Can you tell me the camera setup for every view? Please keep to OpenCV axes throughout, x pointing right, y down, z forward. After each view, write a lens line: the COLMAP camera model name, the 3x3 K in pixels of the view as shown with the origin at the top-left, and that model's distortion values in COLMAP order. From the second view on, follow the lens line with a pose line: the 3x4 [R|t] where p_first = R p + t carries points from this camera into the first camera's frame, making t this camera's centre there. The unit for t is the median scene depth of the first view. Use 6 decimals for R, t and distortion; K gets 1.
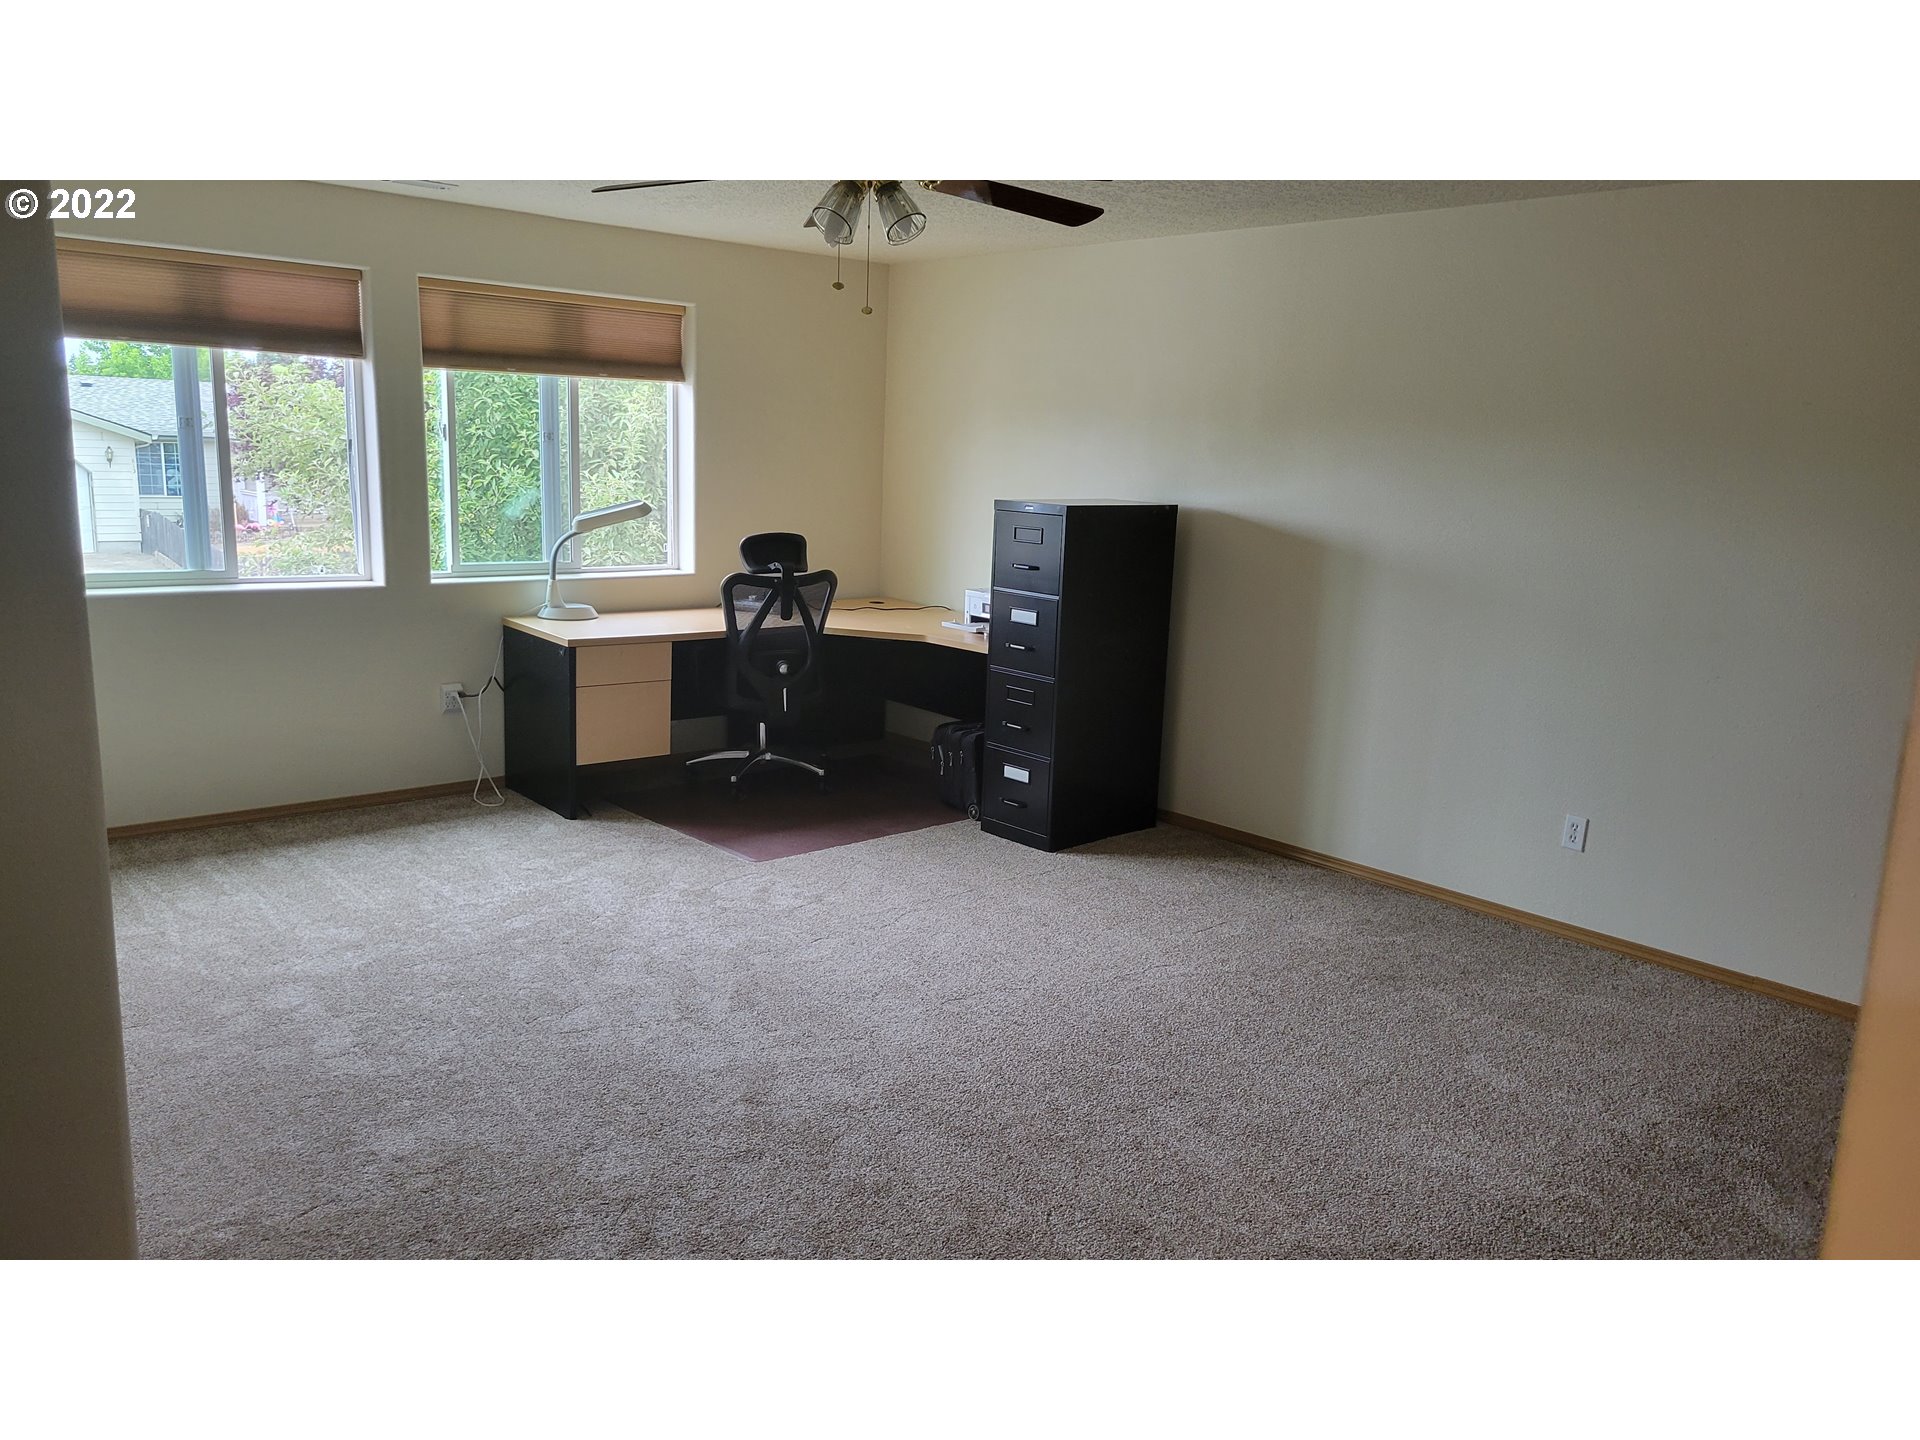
lens RADIAL K [[1494.3, 0, 960.0], [0, 1494.3, 720.0], [0, 0, 1]] dist [0.072503, 0.000530]
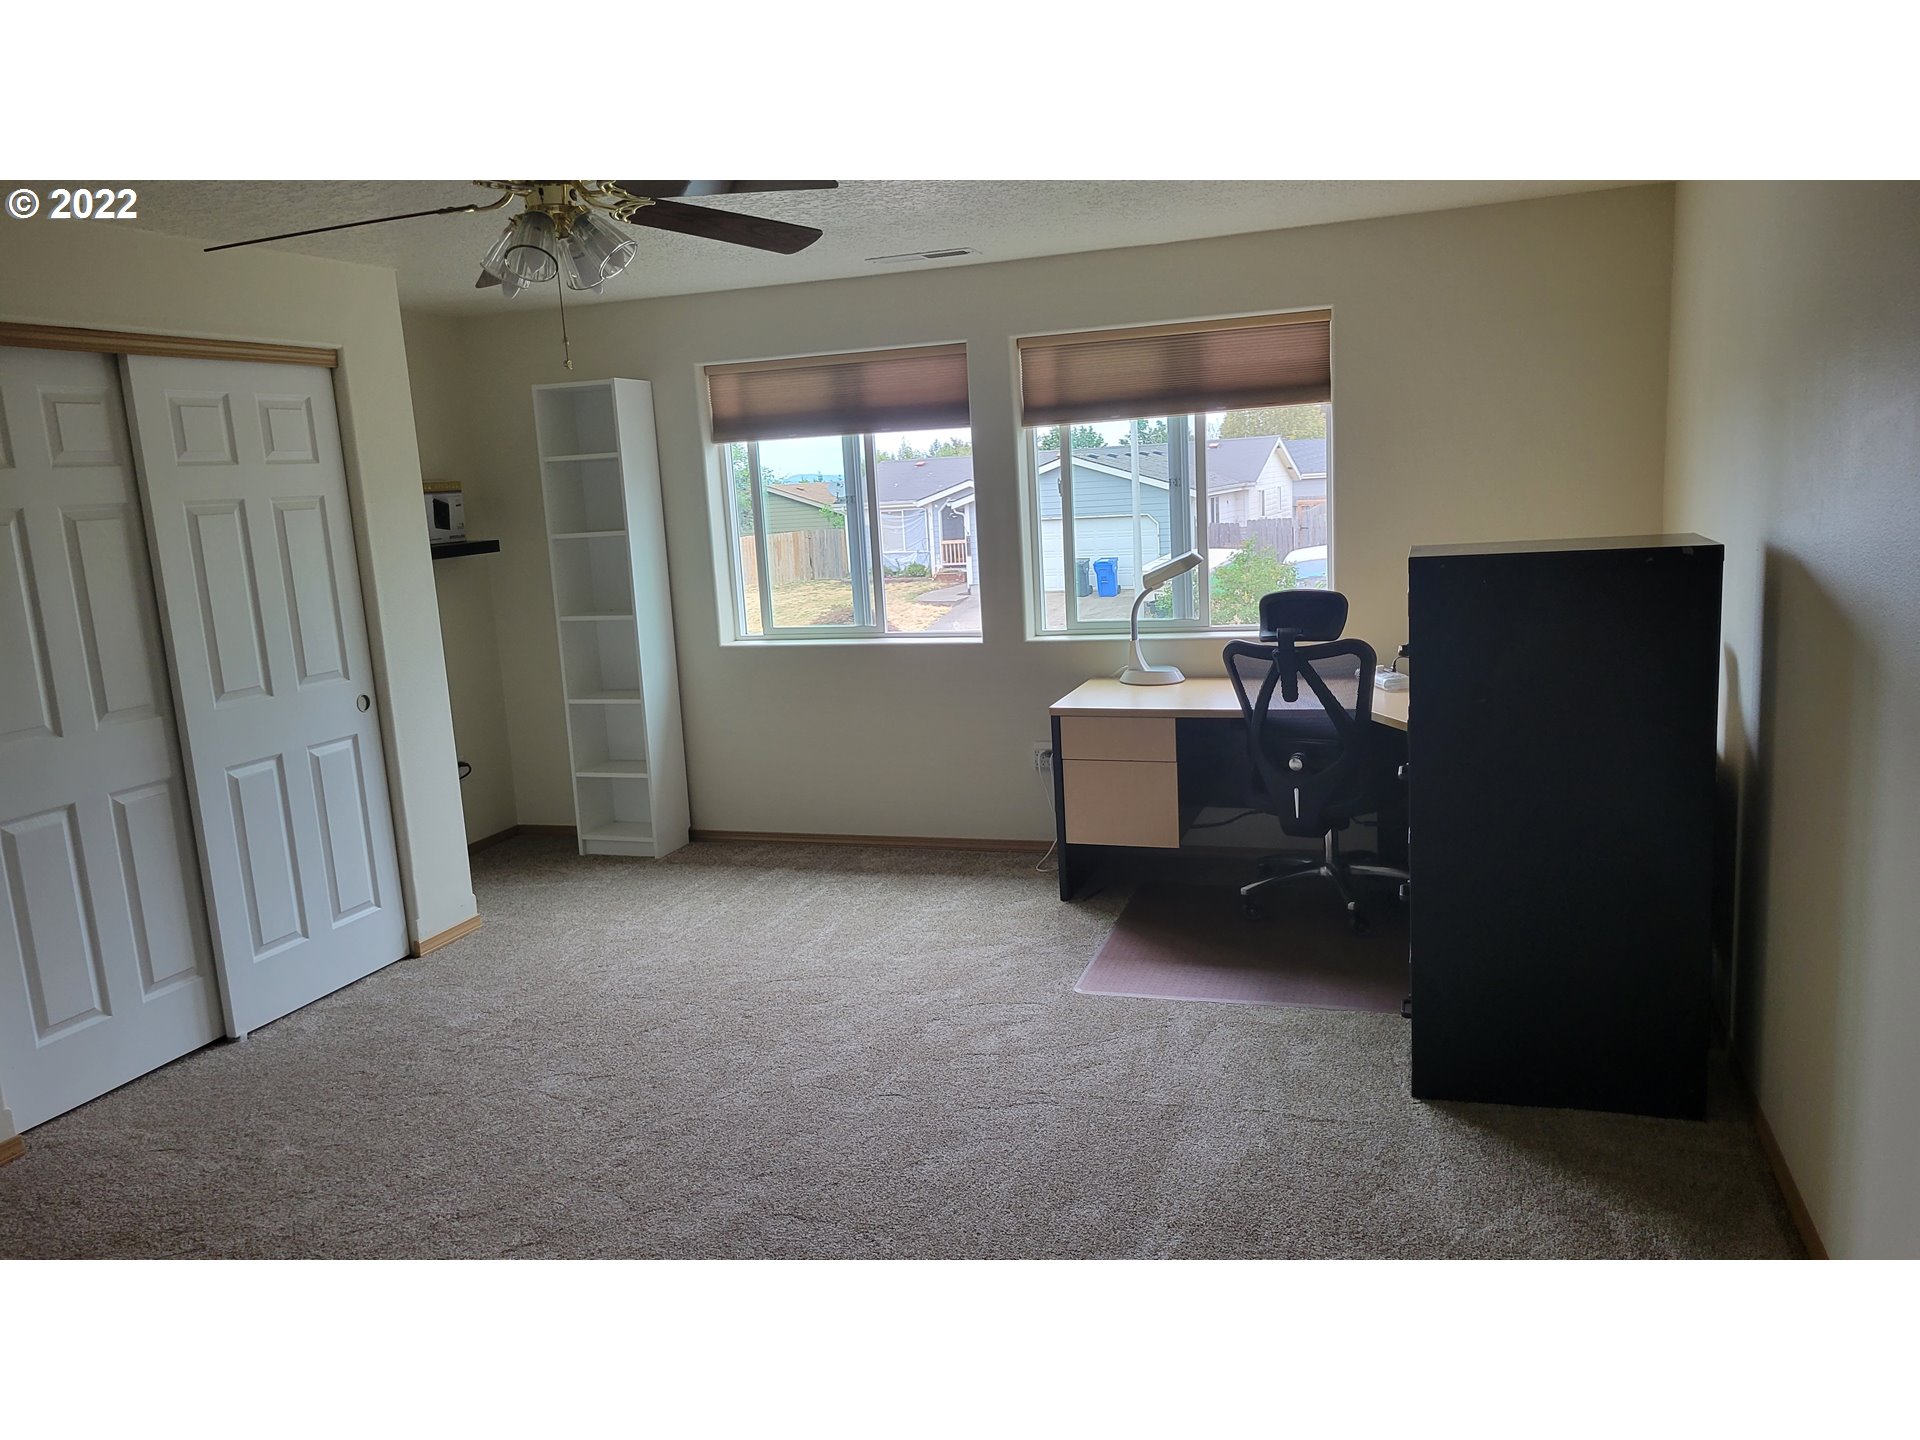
lens RADIAL K [[1438.6, 0, 963.8], [0, 1438.6, 718.5], [0, 0, 1]] dist [0.055358, -0.030682]
pose [[0.472780, 0.080435, -0.877502, 0.476757], [-0.091571, 0.994918, 0.041861, -0.075795], [0.876410, 0.060562, 0.477743, 0.512264]]
